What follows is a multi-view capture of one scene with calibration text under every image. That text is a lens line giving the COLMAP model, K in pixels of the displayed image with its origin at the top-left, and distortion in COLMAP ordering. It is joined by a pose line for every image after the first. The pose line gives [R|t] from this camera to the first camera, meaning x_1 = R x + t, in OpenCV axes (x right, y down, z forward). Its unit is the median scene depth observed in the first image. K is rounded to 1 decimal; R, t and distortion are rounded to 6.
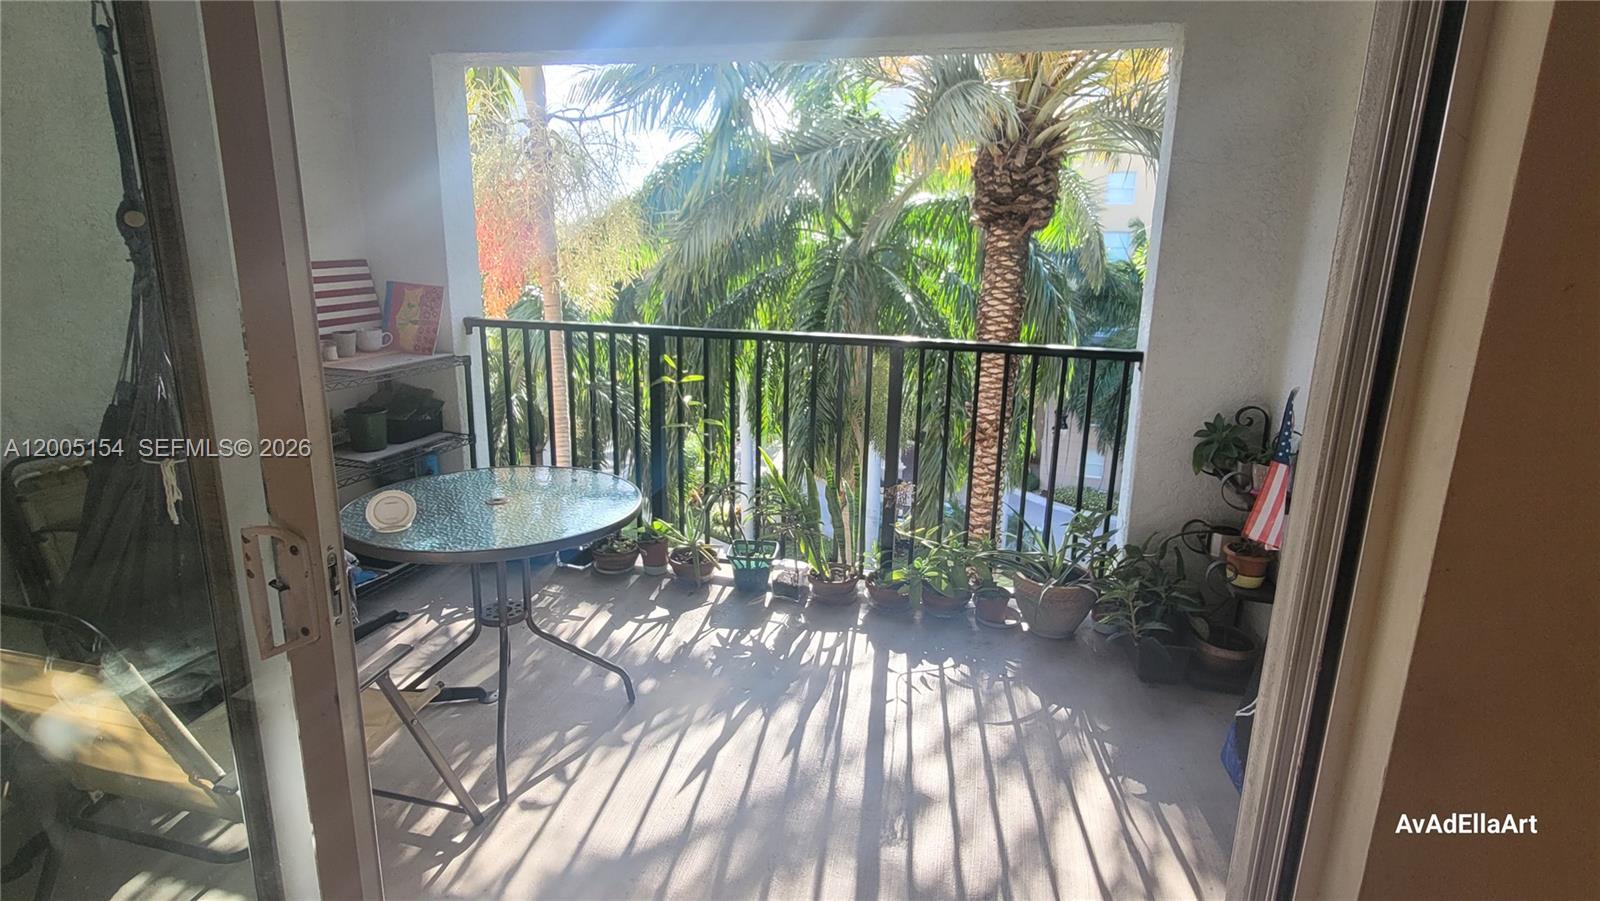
lens RADIAL K [[782.2, 0, 804.7], [0, 782.2, 440.9], [0, 0, 1]] dist [0.001429, 0.000139]
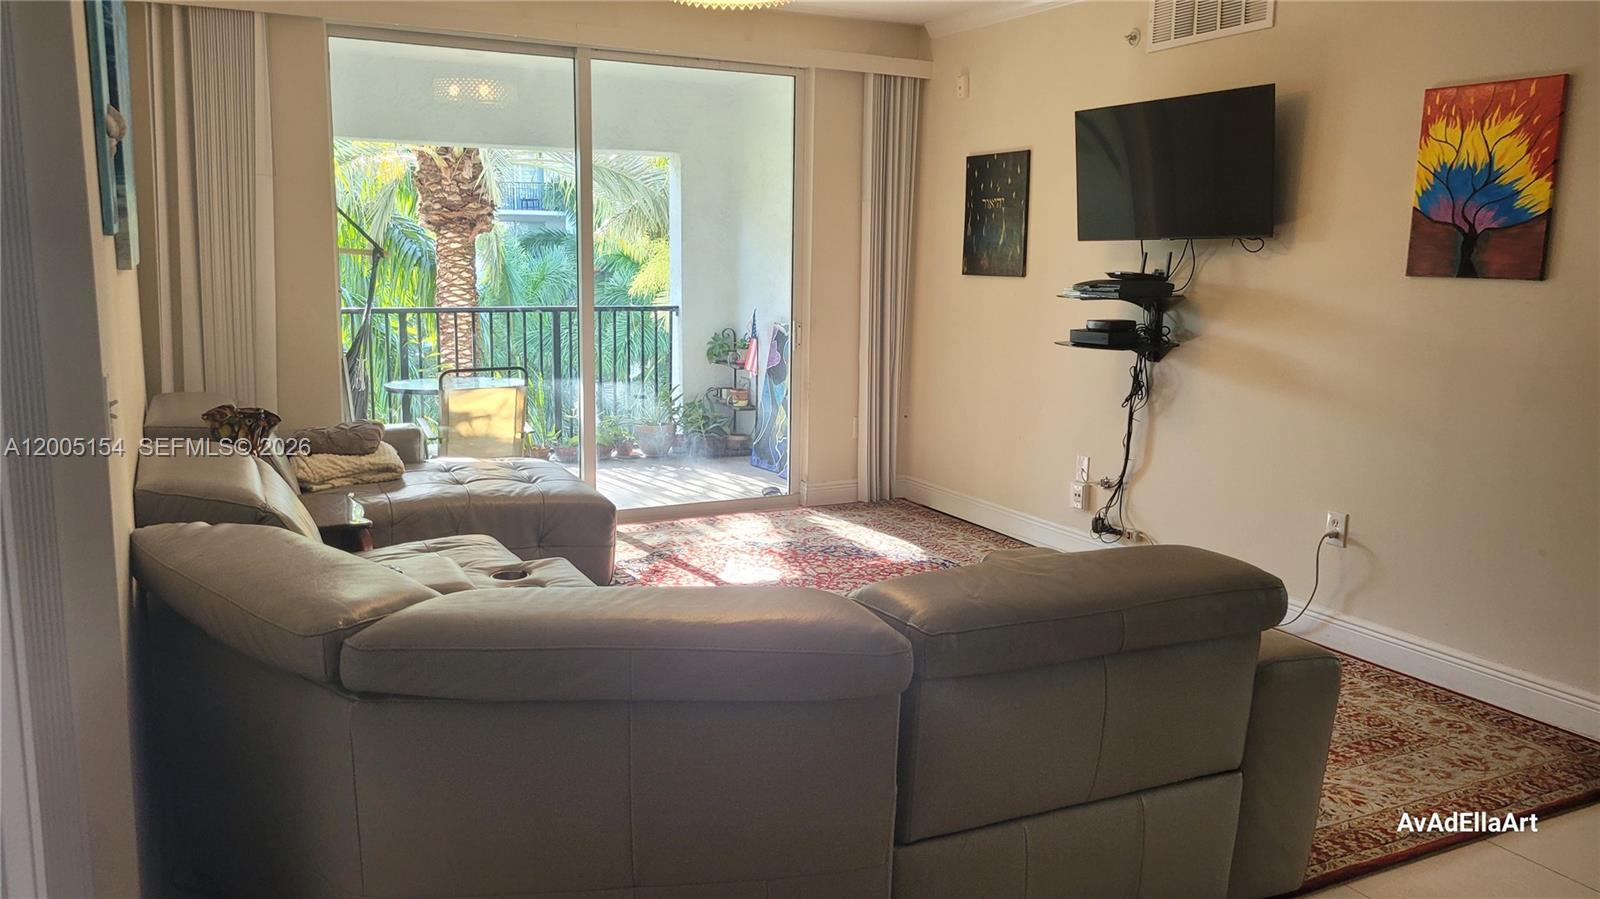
lens RADIAL K [[1205.0, 0, 793.3], [0, 1205.0, 428.8], [0, 0, 1]] dist [0.045118, -0.031299]
pose [[0.755903, -0.108841, 0.645573, -0.541129], [0.162553, 0.986407, -0.024029, 0.125978], [-0.634183, 0.123104, 0.763320, -0.594509]]
